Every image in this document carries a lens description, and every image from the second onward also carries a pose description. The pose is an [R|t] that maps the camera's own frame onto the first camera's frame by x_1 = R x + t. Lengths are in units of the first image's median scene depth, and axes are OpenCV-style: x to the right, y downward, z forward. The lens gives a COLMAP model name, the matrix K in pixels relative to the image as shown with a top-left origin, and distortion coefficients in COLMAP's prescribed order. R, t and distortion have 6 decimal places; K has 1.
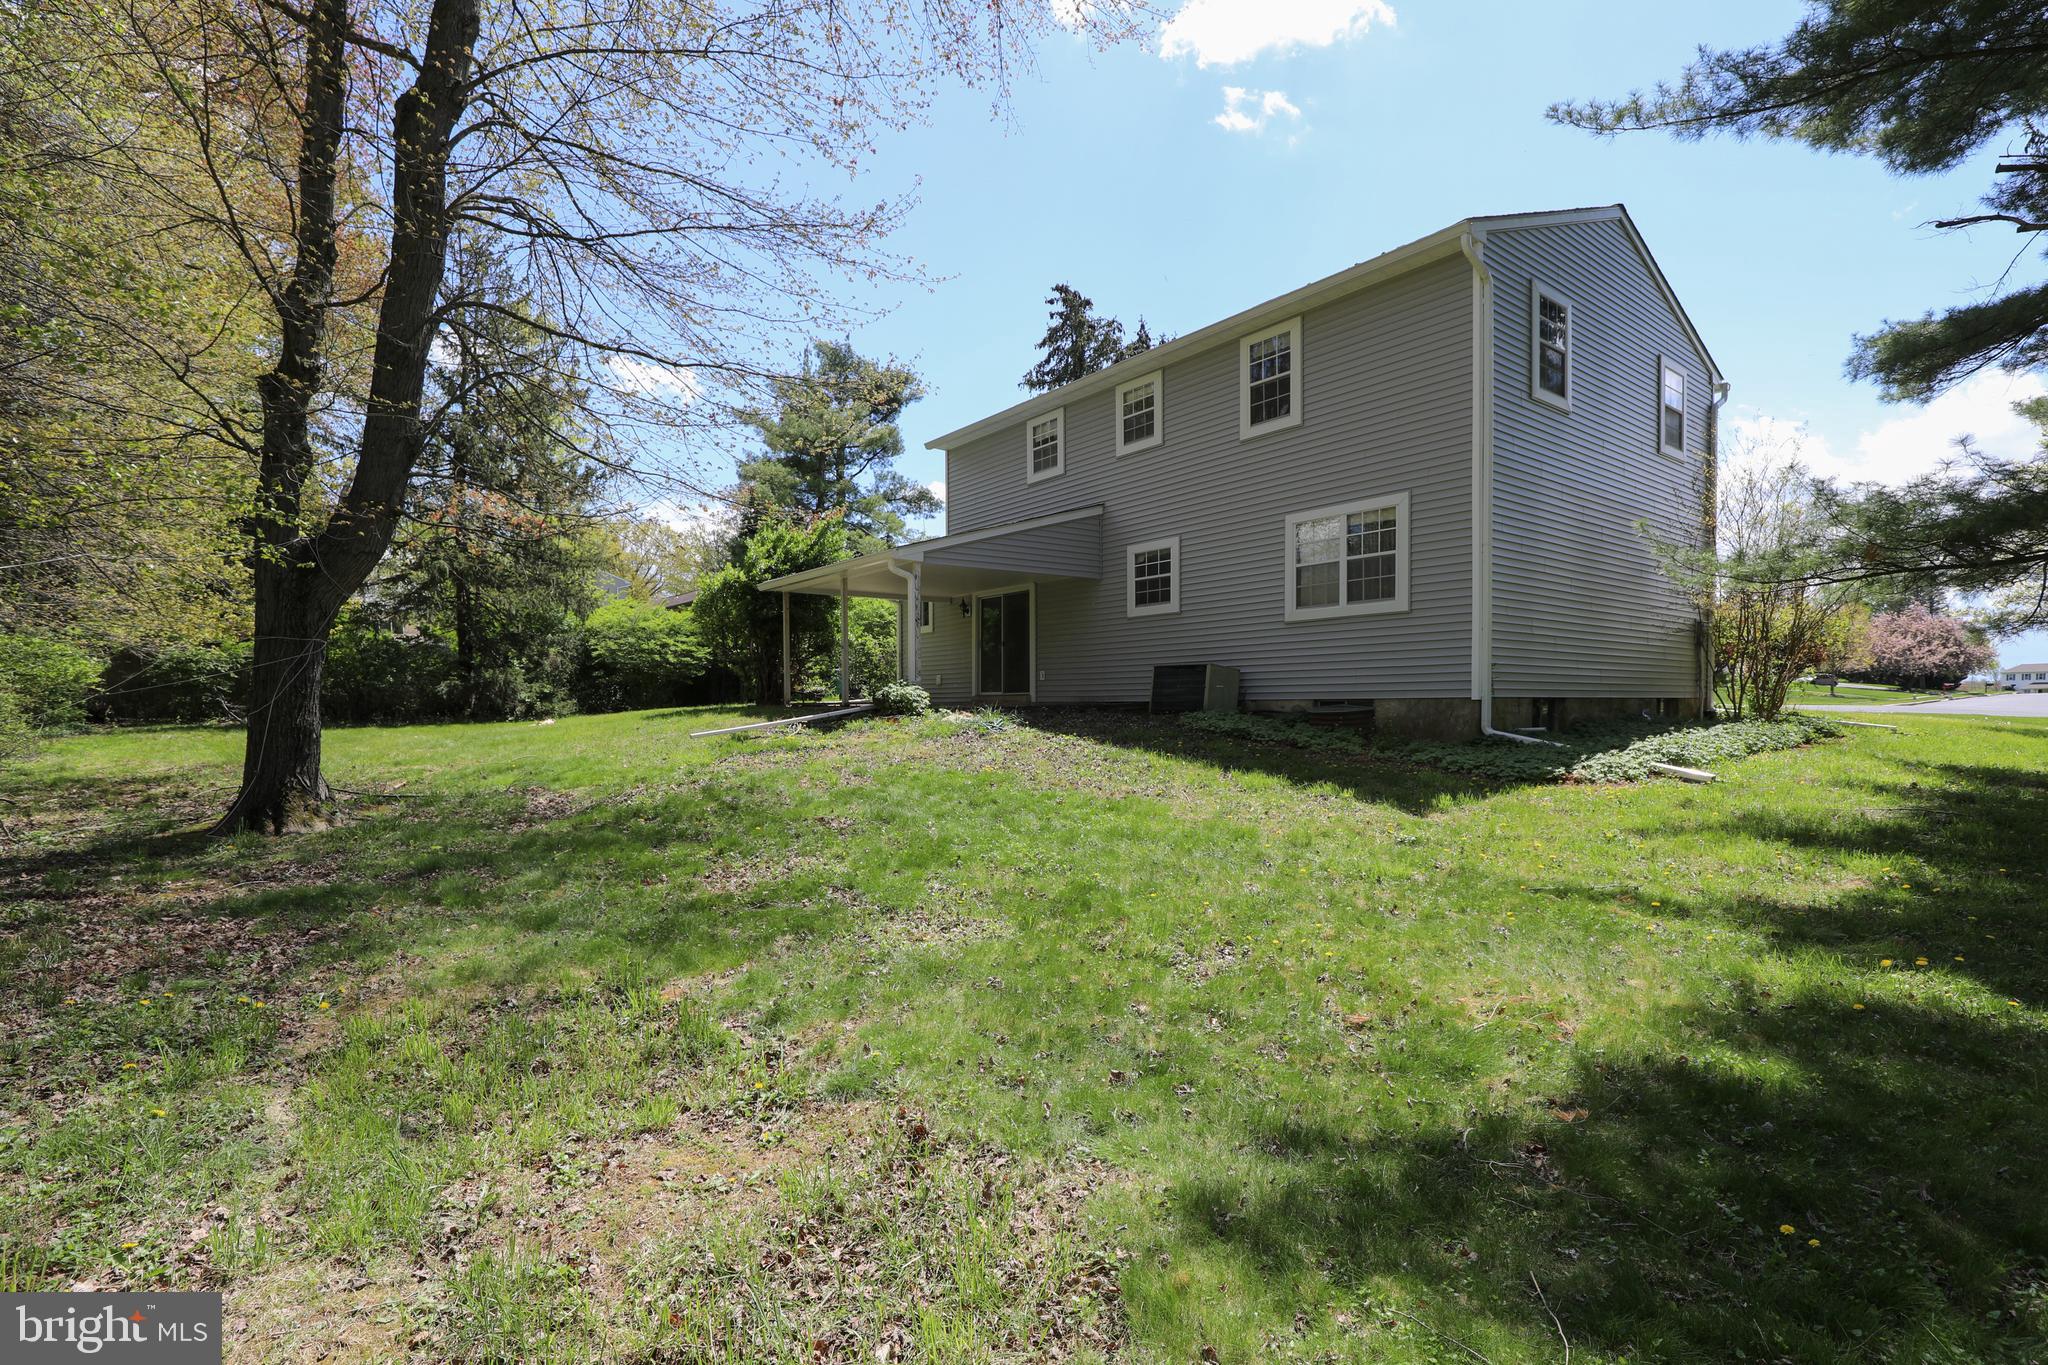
lens RADIAL K [[962.0, 0, 1022.5], [0, 962.0, 733.5], [0, 0, 1]] dist [-0.021745, -0.000016]
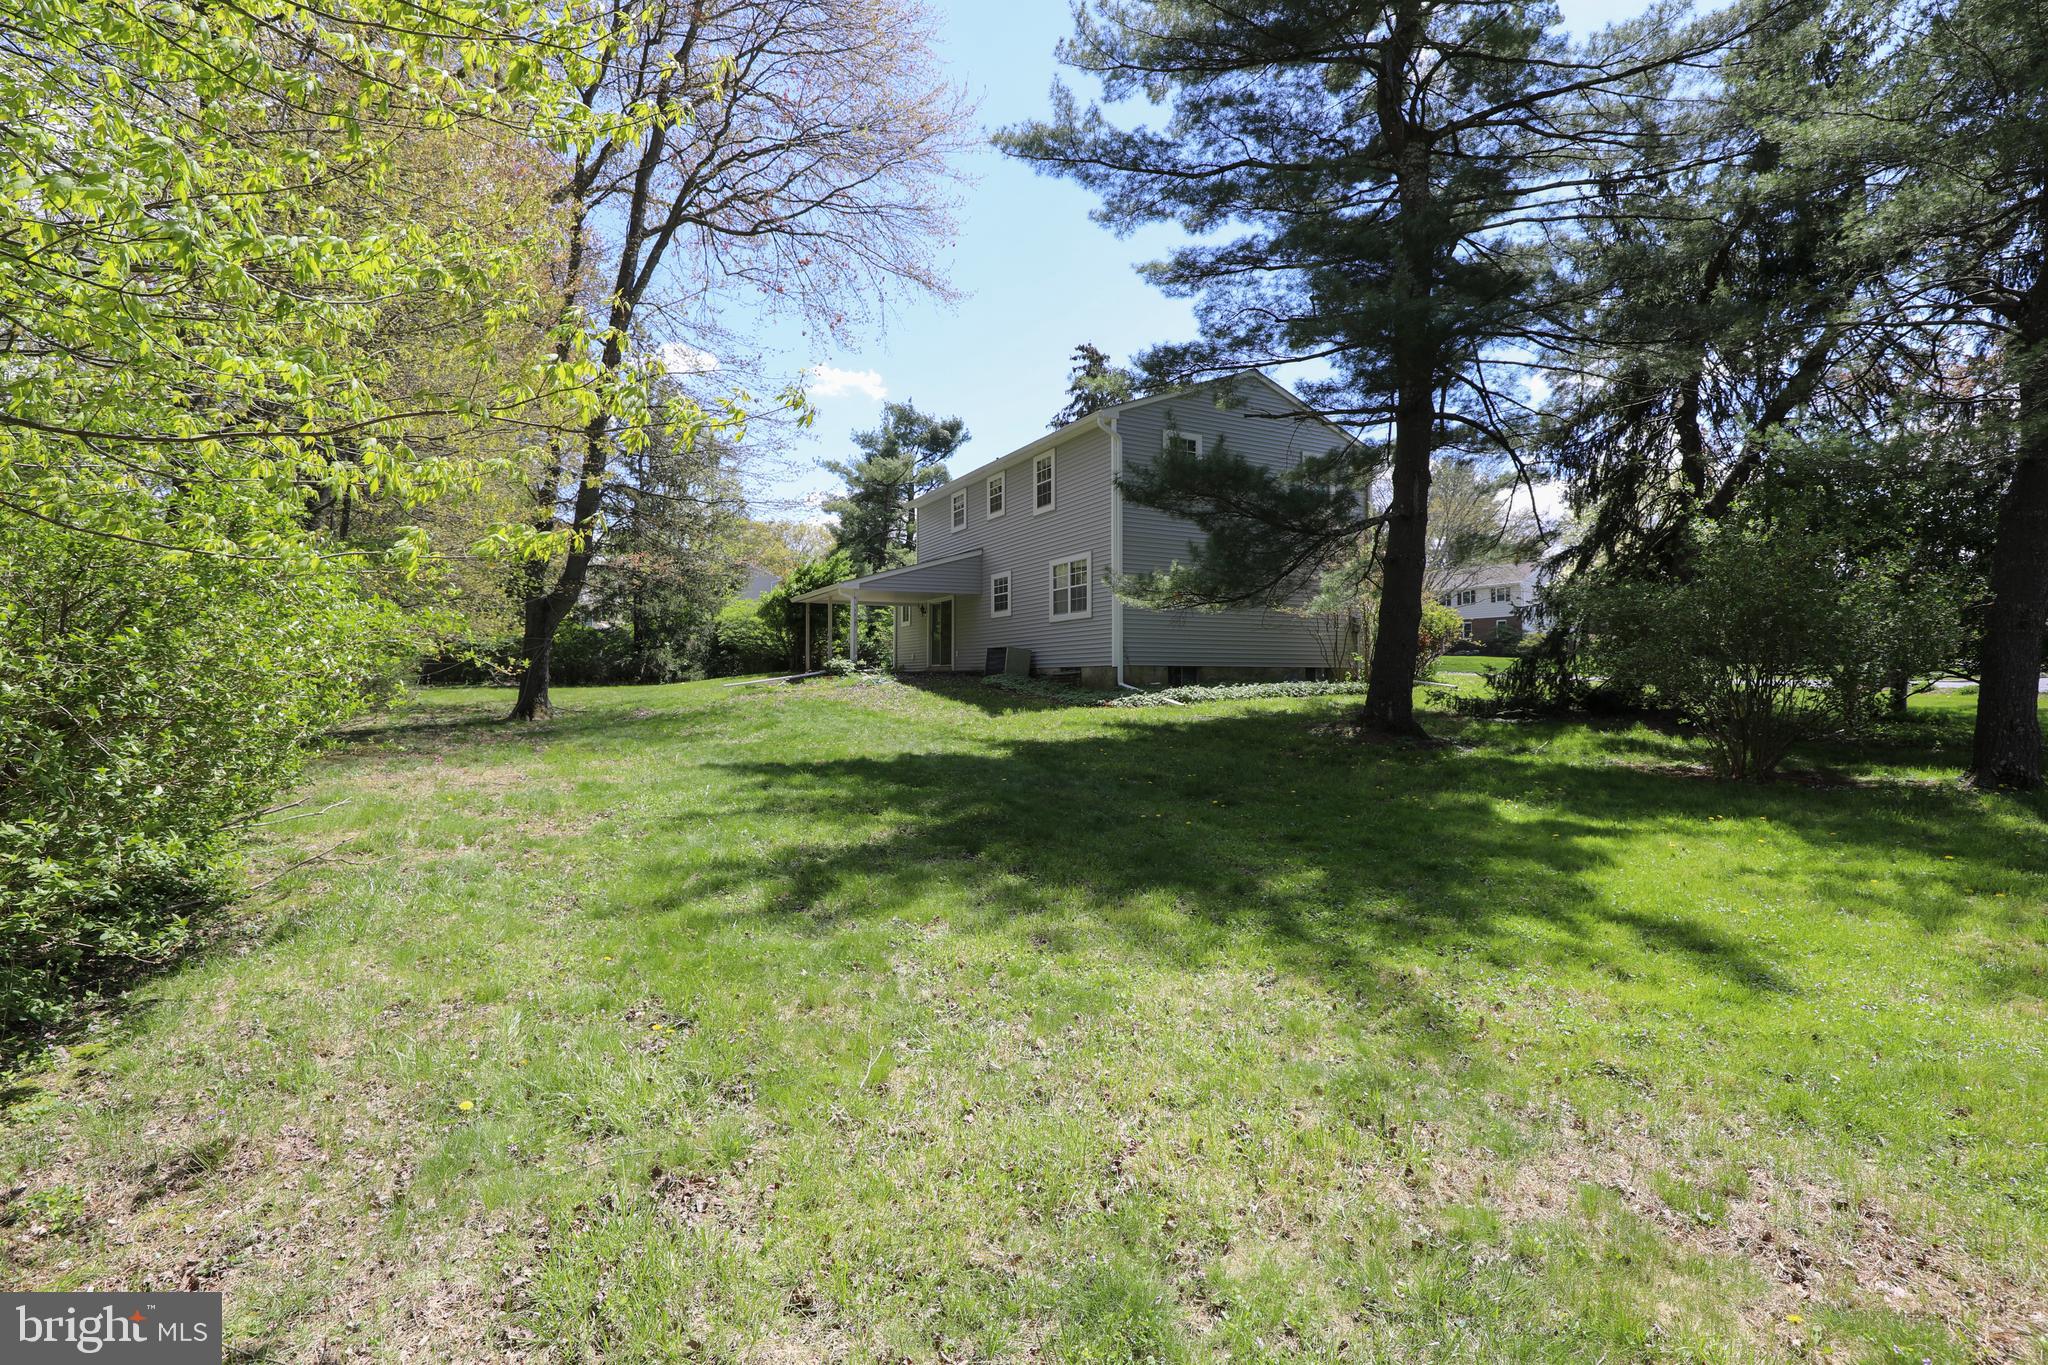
lens RADIAL K [[959.0, 0, 1024.0], [0, 959.0, 682.5], [0, 0, 1]] dist [-0.050150, 0.011434]
pose [[0.984972, 0.002299, -0.172698, 0.393155], [-0.007083, 0.999608, -0.027089, 0.029444], [0.172568, 0.027905, 0.984602, -0.528275]]
